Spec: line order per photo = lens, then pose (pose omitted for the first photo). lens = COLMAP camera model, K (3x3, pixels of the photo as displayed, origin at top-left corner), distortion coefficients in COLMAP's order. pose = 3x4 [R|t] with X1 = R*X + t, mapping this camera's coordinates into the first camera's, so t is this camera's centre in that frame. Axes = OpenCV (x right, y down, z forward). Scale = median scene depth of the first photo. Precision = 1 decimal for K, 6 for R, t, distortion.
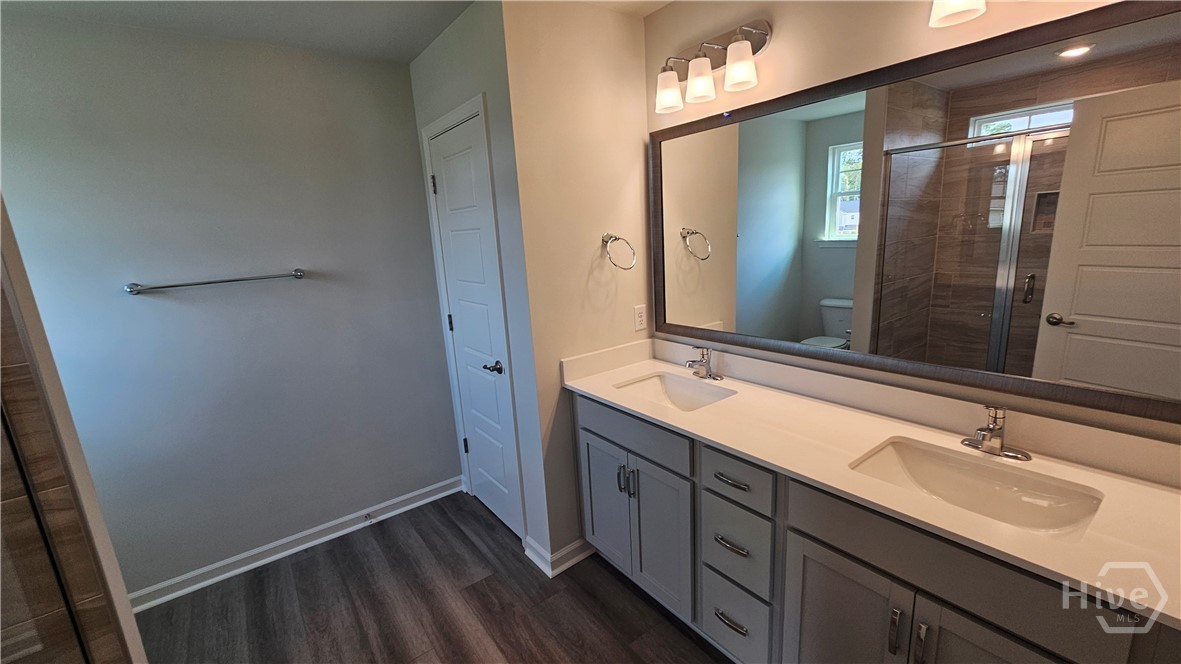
lens RADIAL K [[494.2, 0, 590.5], [0, 494.2, 332.0], [0, 0, 1]] dist [-0.000602, -0.000074]
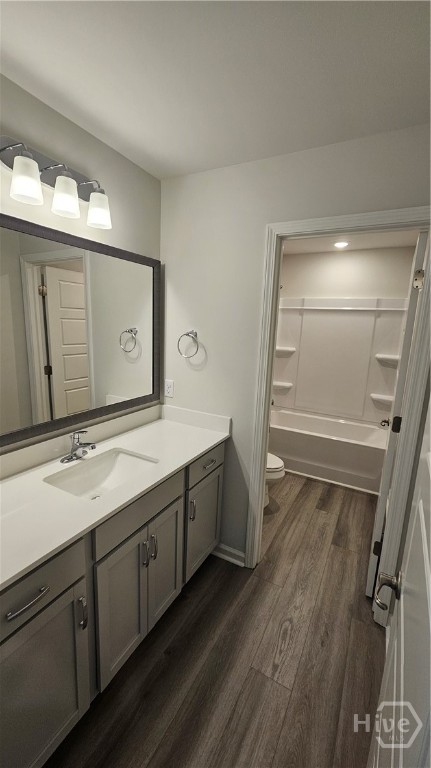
lens RADIAL K [[321.4, 0, 215.5], [0, 321.4, 384.0], [0, 0, 1]] dist [-0.000602, -0.000074]
pose [[-0.425677, -0.135635, 0.894652, -0.520003], [0.190559, 0.953093, 0.235163, -0.235133], [-0.884583, 0.270587, -0.379863, 1.047016]]
